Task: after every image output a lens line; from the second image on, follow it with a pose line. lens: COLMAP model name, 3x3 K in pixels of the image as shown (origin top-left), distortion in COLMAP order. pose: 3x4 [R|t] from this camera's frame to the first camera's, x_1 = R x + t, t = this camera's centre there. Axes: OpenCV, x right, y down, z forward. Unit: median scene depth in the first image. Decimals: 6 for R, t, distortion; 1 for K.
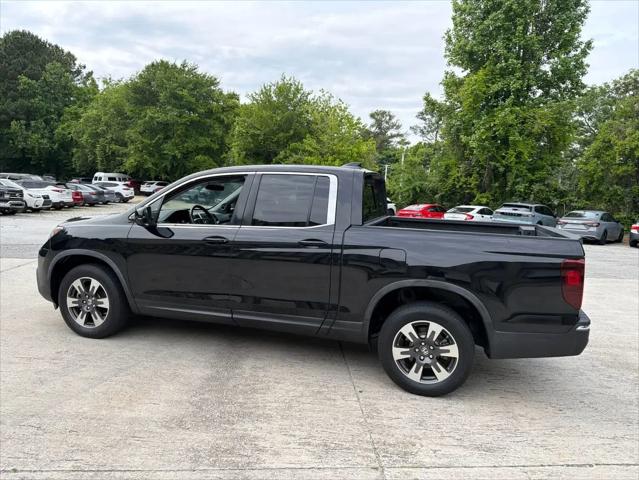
lens RADIAL K [[440.9, 0, 318.1], [0, 440.9, 245.4], [0, 0, 1]] dist [0.057124, -0.085747]
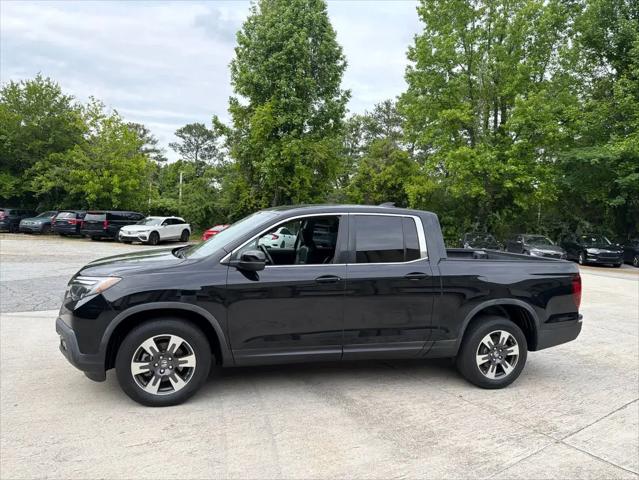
lens RADIAL K [[440.9, 0, 318.1], [0, 440.9, 245.4], [0, 0, 1]] dist [0.057124, -0.085747]
pose [[0.853111, -0.034125, 0.520612, -0.106360], [0.054299, 0.998247, -0.023546, -0.009376], [-0.518896, 0.048356, 0.853469, 0.017765]]
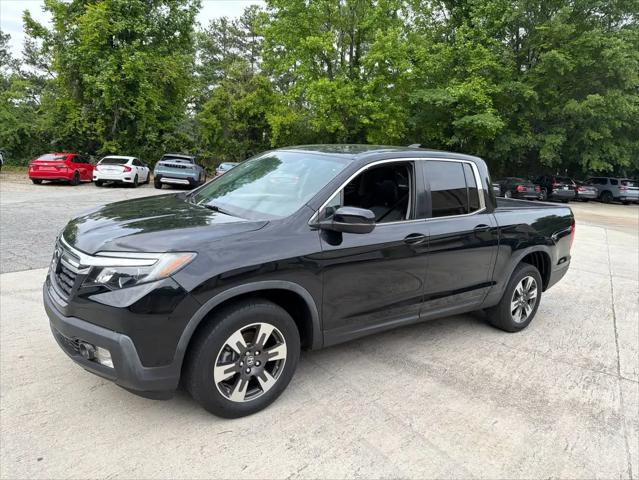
lens RADIAL K [[447.1, 0, 319.5], [0, 447.1, 240.0], [0, 0, 1]] dist [0.039526, -0.056227]
pose [[0.602448, -0.143130, 0.785220, -0.142489], [0.055652, 0.988928, 0.137563, -0.019215], [-0.796215, -0.039176, 0.603744, 0.082619]]
